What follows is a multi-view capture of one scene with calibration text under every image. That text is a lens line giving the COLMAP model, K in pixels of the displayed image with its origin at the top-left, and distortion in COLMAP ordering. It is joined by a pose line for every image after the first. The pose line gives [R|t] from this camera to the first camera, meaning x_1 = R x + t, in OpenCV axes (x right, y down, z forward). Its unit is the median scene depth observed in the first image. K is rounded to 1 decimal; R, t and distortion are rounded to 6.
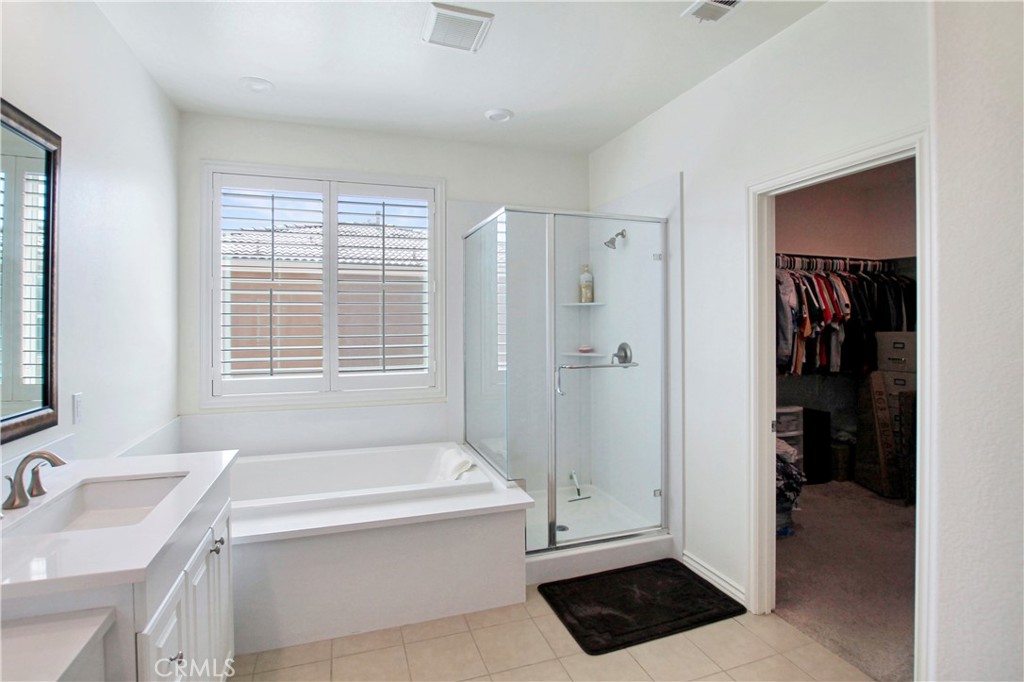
lens RADIAL K [[510.7, 0, 512.3], [0, 510.7, 315.0], [0, 0, 1]] dist [-0.020479, 0.001069]
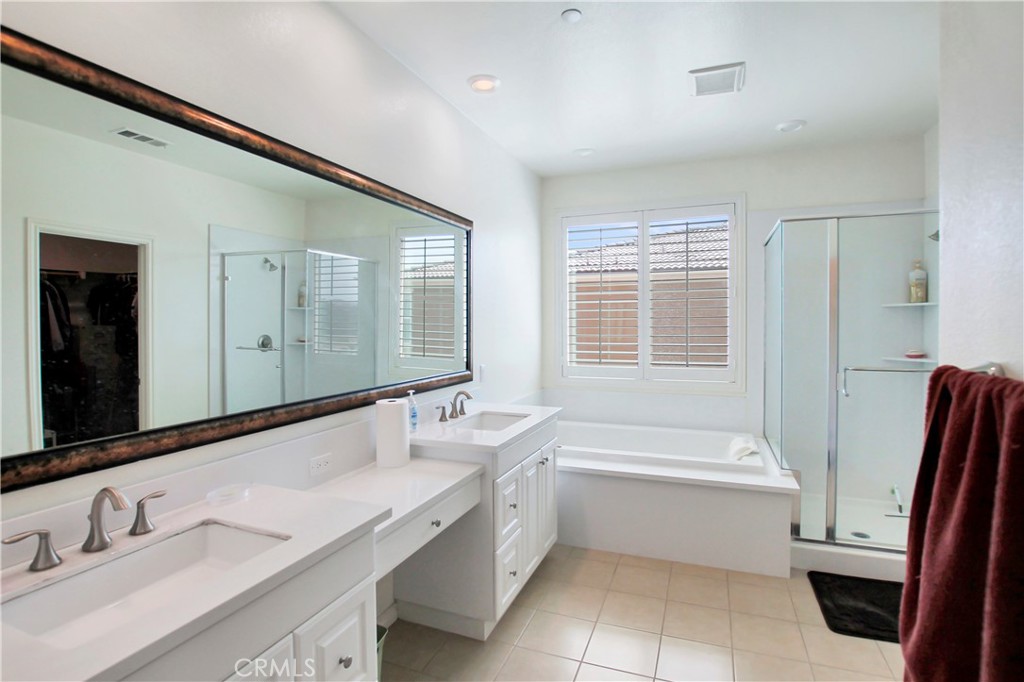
lens RADIAL K [[510.7, 0, 512.3], [0, 510.7, 315.0], [0, 0, 1]] dist [-0.020479, 0.001069]
pose [[0.765481, -0.010683, -0.643369, 0.249981], [0.007757, 0.999943, -0.007375, -0.001911], [0.643411, 0.000655, 0.765520, -0.203054]]
